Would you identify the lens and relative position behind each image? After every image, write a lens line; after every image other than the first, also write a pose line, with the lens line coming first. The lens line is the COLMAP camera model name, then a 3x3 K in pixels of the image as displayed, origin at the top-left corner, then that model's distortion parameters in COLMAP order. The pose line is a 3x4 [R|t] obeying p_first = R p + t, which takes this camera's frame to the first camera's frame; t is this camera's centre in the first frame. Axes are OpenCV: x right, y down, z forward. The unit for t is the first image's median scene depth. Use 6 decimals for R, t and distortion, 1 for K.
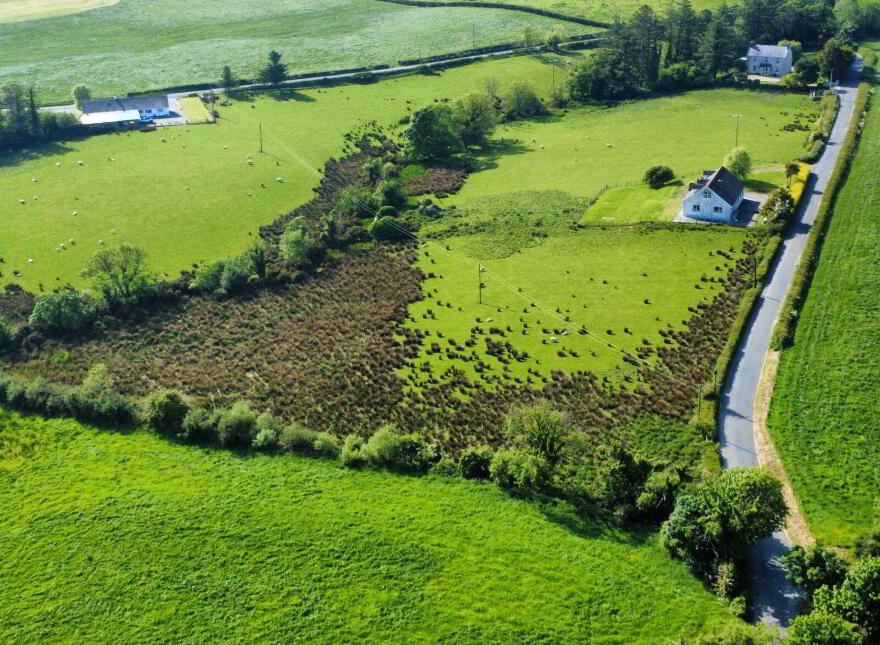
lens RADIAL K [[1329.8, 0, 455.4], [0, 1329.8, 321.3], [0, 0, 1]] dist [-0.004858, -0.003824]
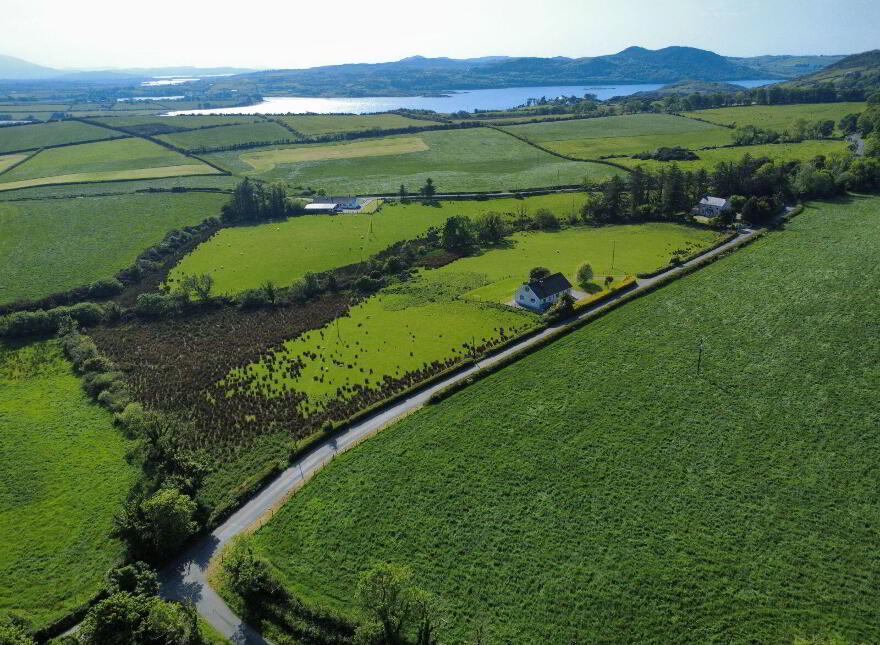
lens RADIAL K [[663.1, 0, 448.8], [0, 663.1, 323.8], [0, 0, 1]] dist [0.002325, -0.005460]
pose [[0.906825, 0.157038, -0.391161, 0.456859], [-0.152162, 0.987391, 0.043648, -0.085323], [0.393084, 0.019939, 0.919286, 0.307334]]
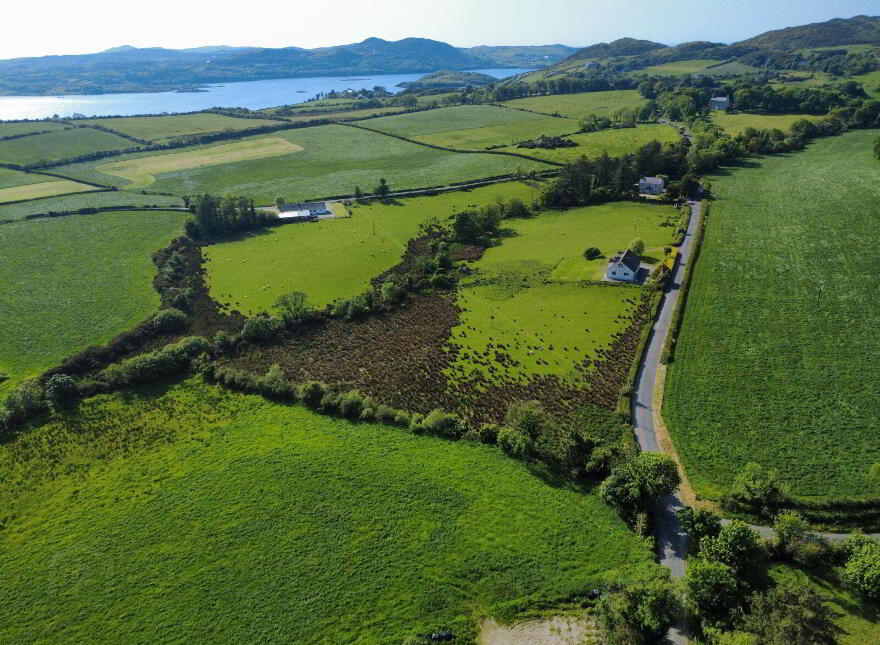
lens RADIAL K [[663.1, 0, 448.8], [0, 663.1, 323.8], [0, 0, 1]] dist [0.002325, -0.005460]
pose [[0.998985, 0.017206, -0.041618, -0.002044], [-0.016096, 0.999510, 0.026857, -0.042366], [0.042059, -0.026160, 0.998773, 0.113870]]
